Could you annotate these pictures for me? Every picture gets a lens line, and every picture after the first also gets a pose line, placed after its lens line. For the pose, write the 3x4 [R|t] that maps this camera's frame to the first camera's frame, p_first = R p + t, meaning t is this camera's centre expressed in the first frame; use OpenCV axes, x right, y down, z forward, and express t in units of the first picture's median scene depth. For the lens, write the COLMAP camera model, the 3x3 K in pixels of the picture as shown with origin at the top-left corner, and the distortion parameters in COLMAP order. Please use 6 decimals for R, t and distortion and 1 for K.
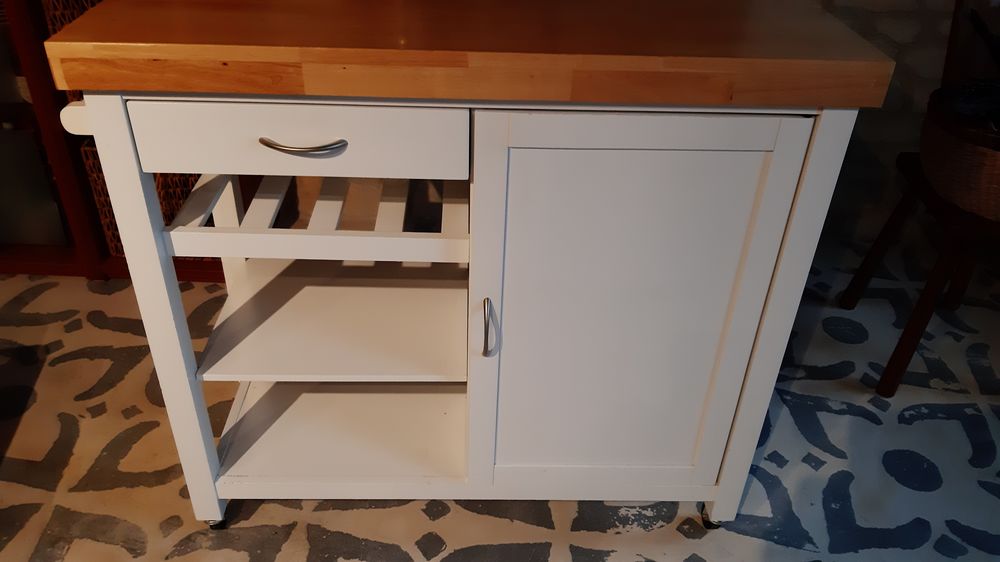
lens RADIAL K [[785.4, 0, 500.0], [0, 785.4, 281.0], [0, 0, 1]] dist [0.078006, -0.109137]
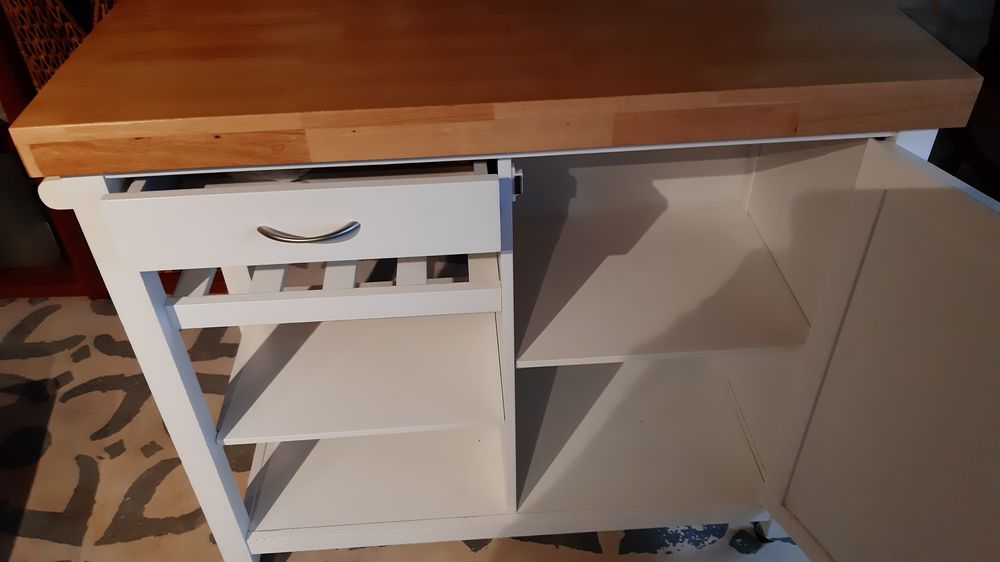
lens RADIAL K [[785.4, 0, 500.0], [0, 785.4, 281.0], [0, 0, 1]] dist [0.078006, -0.109137]
pose [[0.997788, -0.065783, -0.009583, -0.023287], [0.066376, 0.993811, 0.089070, -0.105193], [0.003664, -0.089509, 0.995979, 0.071684]]
